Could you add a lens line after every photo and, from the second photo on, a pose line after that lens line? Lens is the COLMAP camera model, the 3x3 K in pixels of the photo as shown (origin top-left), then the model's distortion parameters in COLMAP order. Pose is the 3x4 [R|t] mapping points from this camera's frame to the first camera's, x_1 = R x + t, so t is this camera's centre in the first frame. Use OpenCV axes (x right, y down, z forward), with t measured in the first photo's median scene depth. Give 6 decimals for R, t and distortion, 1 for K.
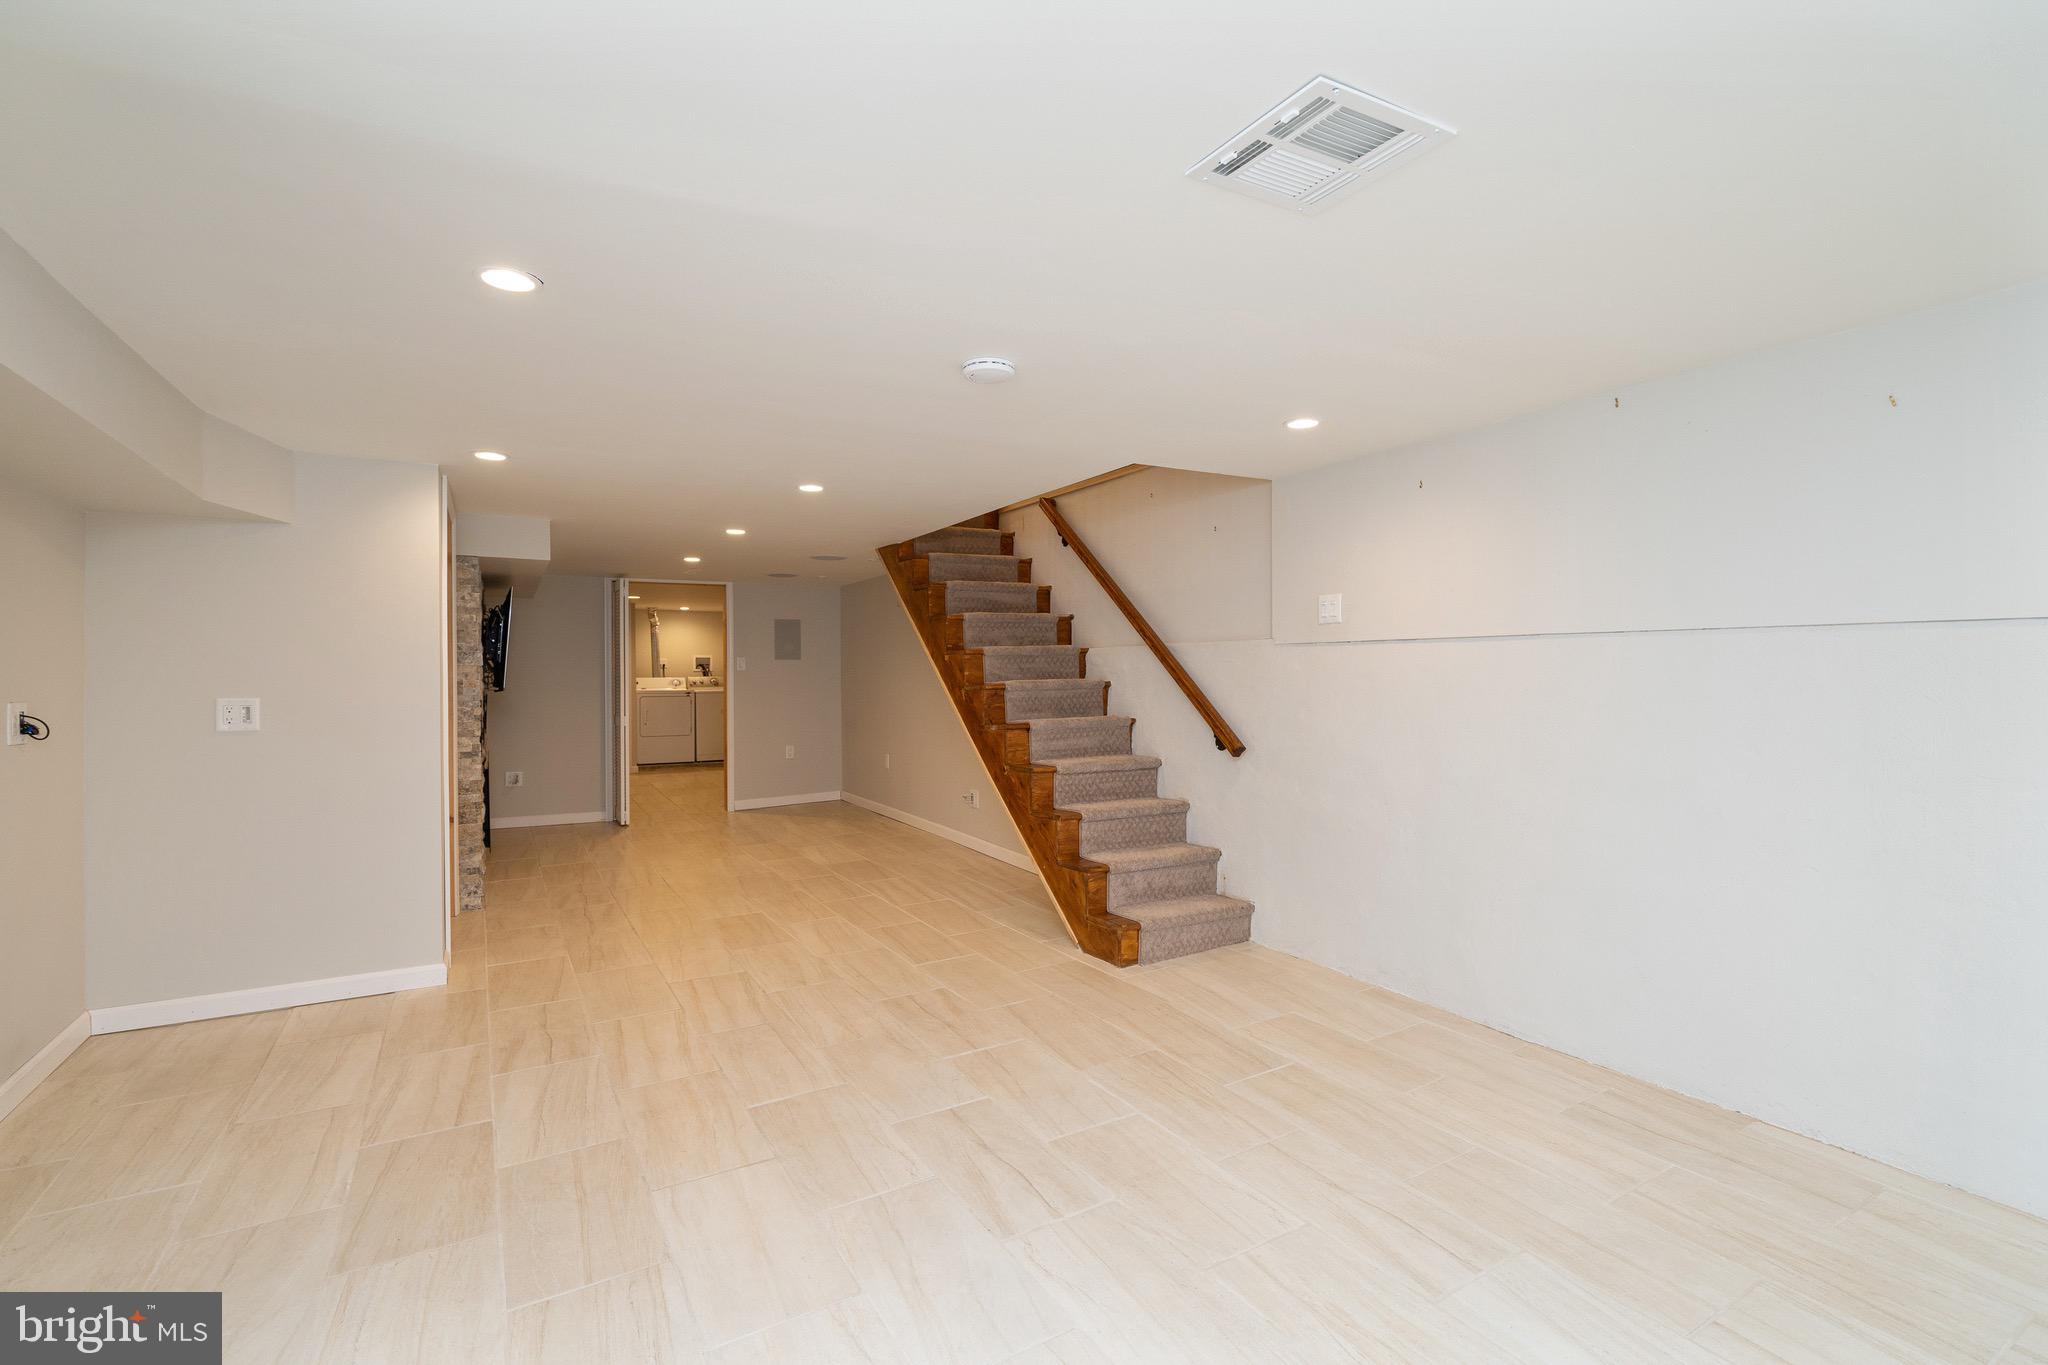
lens RADIAL K [[938.3, 0, 996.5], [0, 938.3, 674.4], [0, 0, 1]] dist [-0.007383, 0.005830]
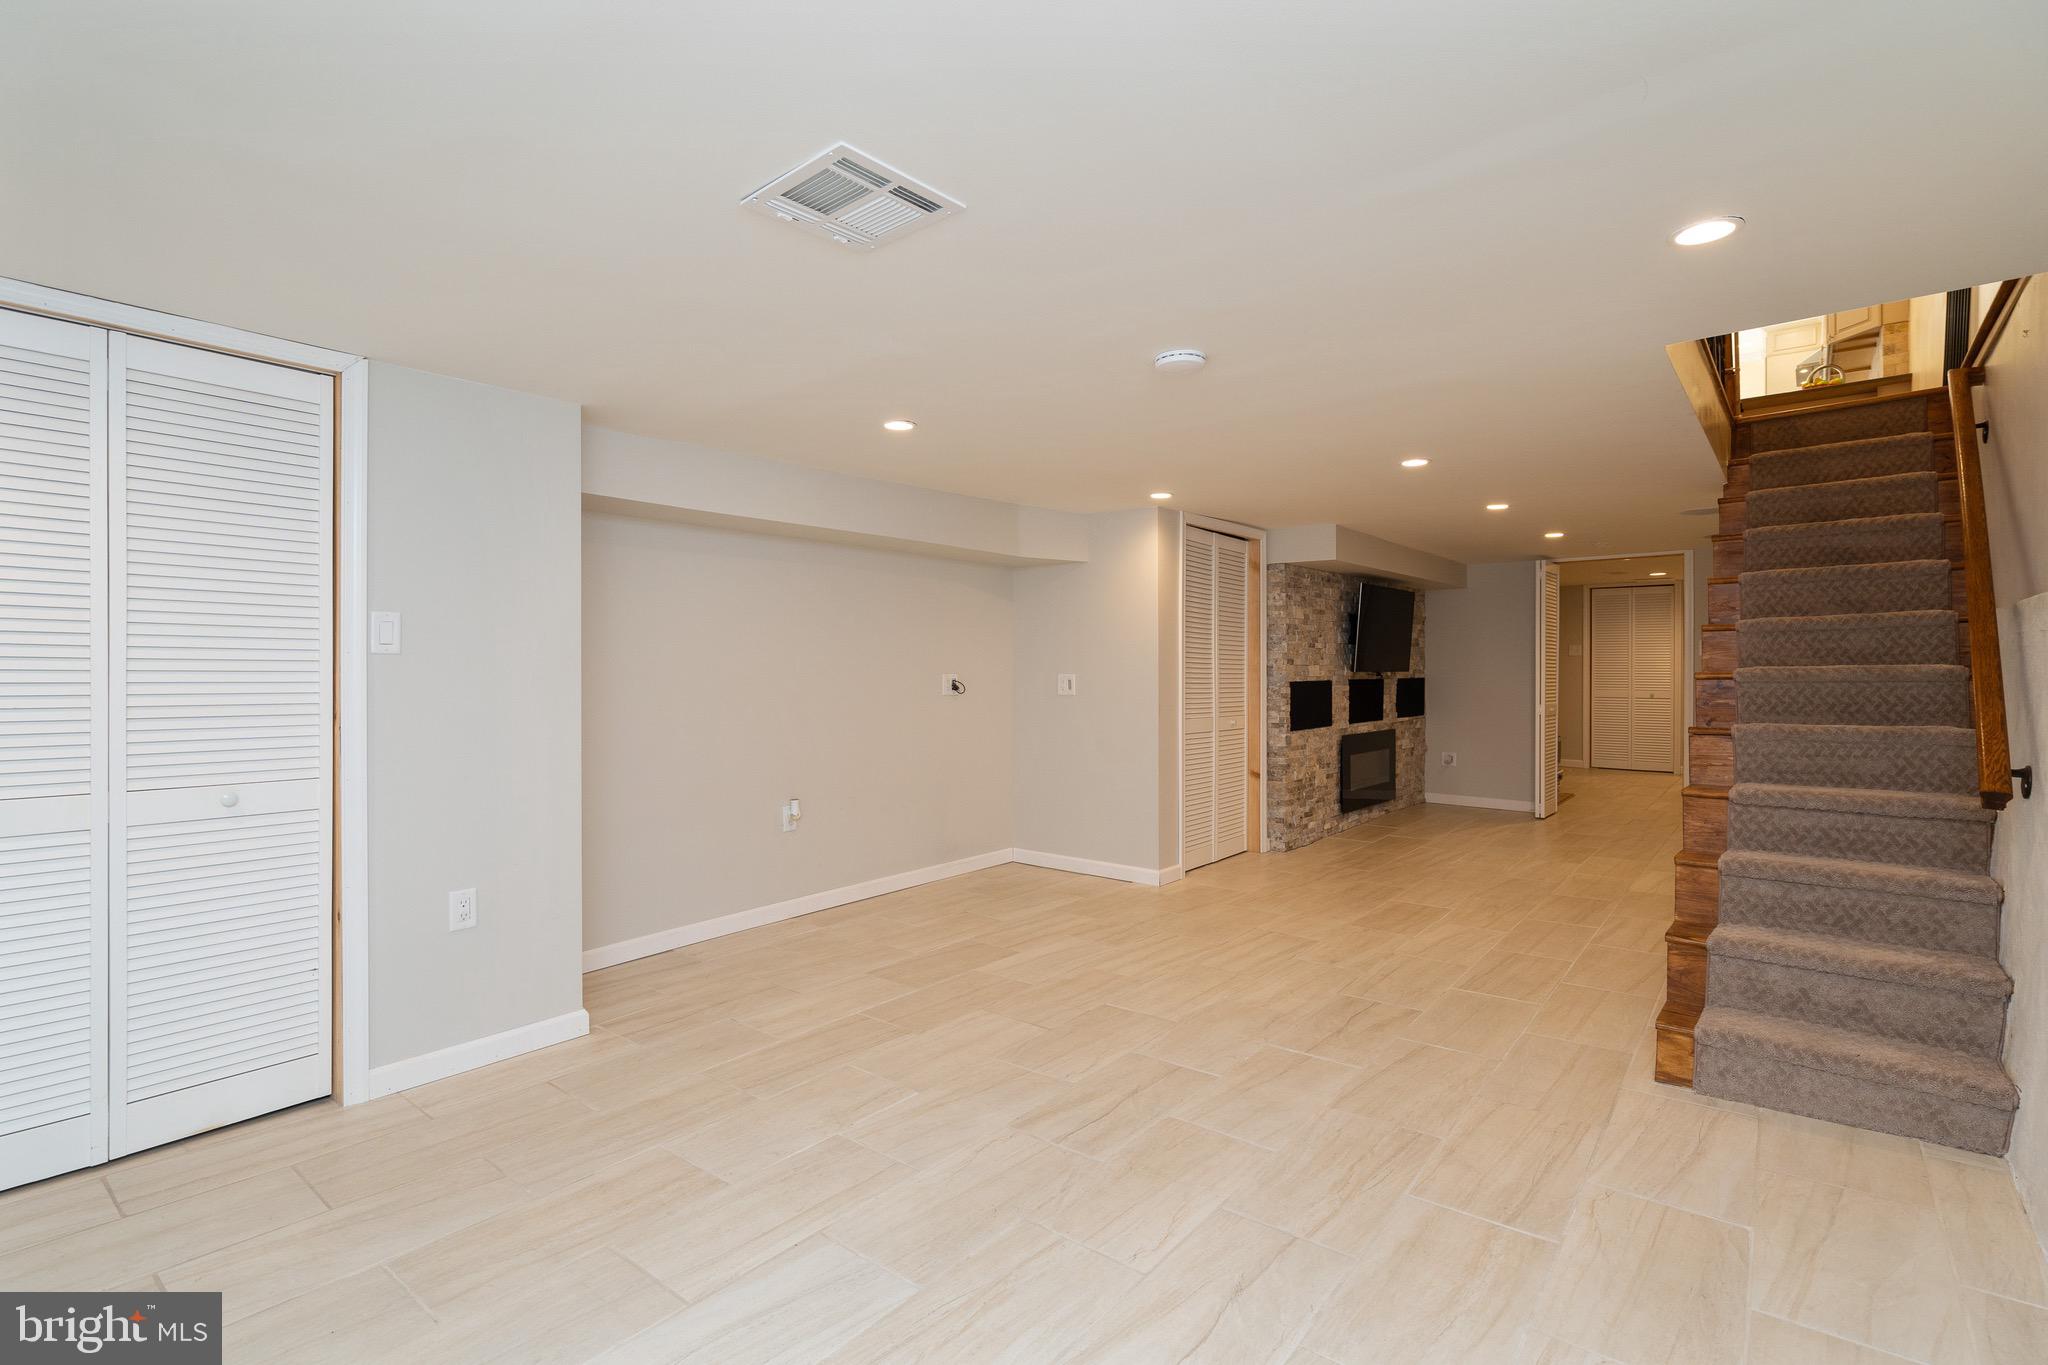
lens RADIAL K [[938.3, 0, 1013.2], [0, 938.3, 672.4], [0, 0, 1]] dist [-0.007383, 0.005830]
pose [[0.356101, 0.010000, -0.934394, 0.590908], [-0.000863, 0.999946, 0.010373, 0.004813], [0.934447, -0.002887, 0.356090, 0.303792]]
